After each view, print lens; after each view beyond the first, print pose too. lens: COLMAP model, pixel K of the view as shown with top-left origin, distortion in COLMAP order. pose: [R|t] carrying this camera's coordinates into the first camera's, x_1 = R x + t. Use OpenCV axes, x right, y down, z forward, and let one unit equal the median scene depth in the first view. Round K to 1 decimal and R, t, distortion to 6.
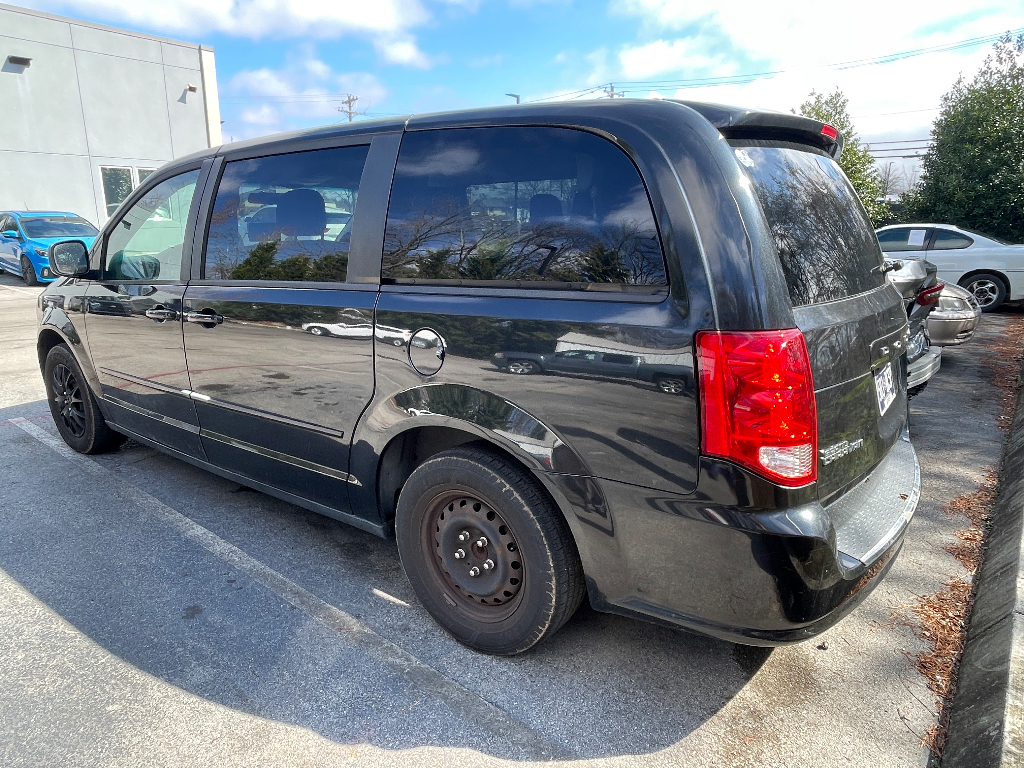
lens RADIAL K [[635.6, 0, 513.8], [0, 635.6, 390.1], [0, 0, 1]] dist [-0.001774, -0.000561]
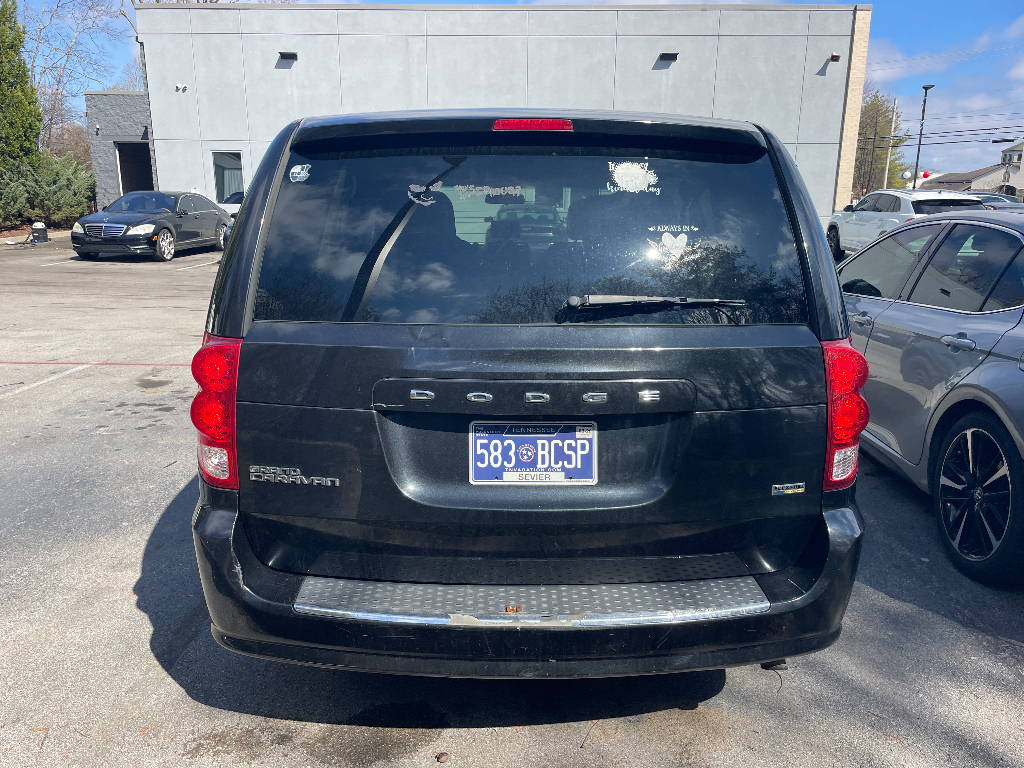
lens RADIAL K [[778.2, 0, 514.0], [0, 778.2, 386.6], [0, 0, 1]] dist [0.027711, -0.013132]
pose [[0.620193, 0.180580, -0.763381, 1.215844], [-0.208528, 0.976082, 0.061481, -0.132959], [0.756225, 0.121056, 0.643015, 0.385579]]
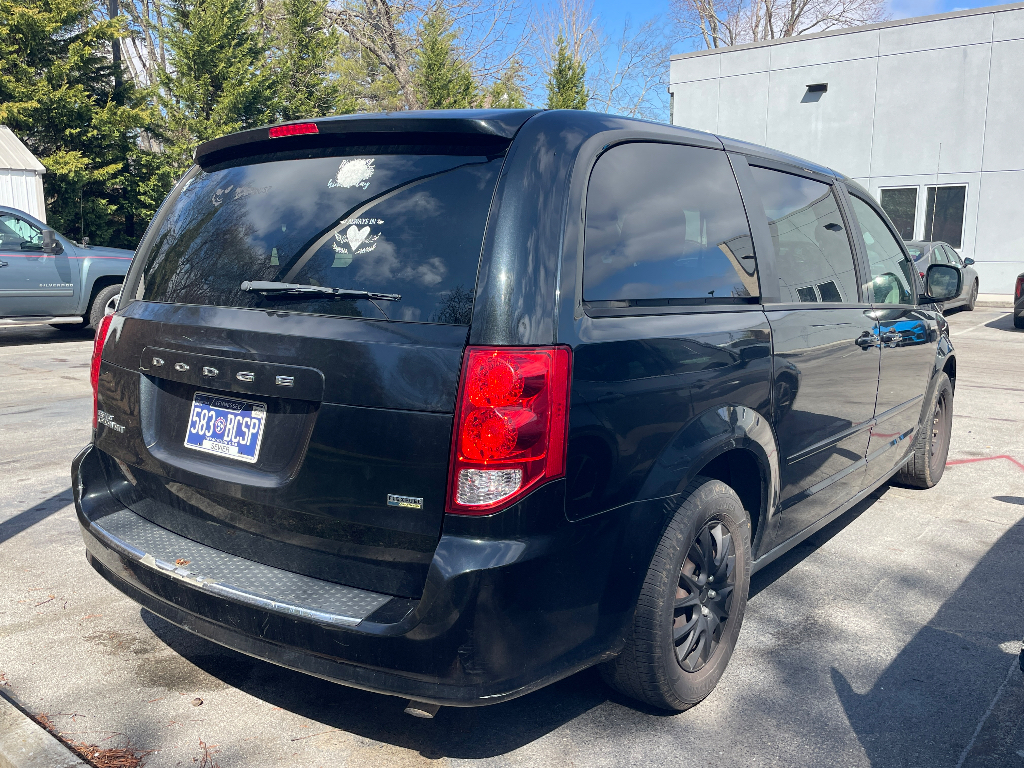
lens RADIAL K [[857.5, 0, 512.1], [0, 857.5, 380.8], [0, 0, 1]] dist [0.034425, -0.008355]
pose [[0.015538, 0.150937, -0.988421, 1.612155], [-0.263196, 0.954296, 0.141589, -0.304996], [0.964617, 0.257949, 0.054554, 1.242331]]
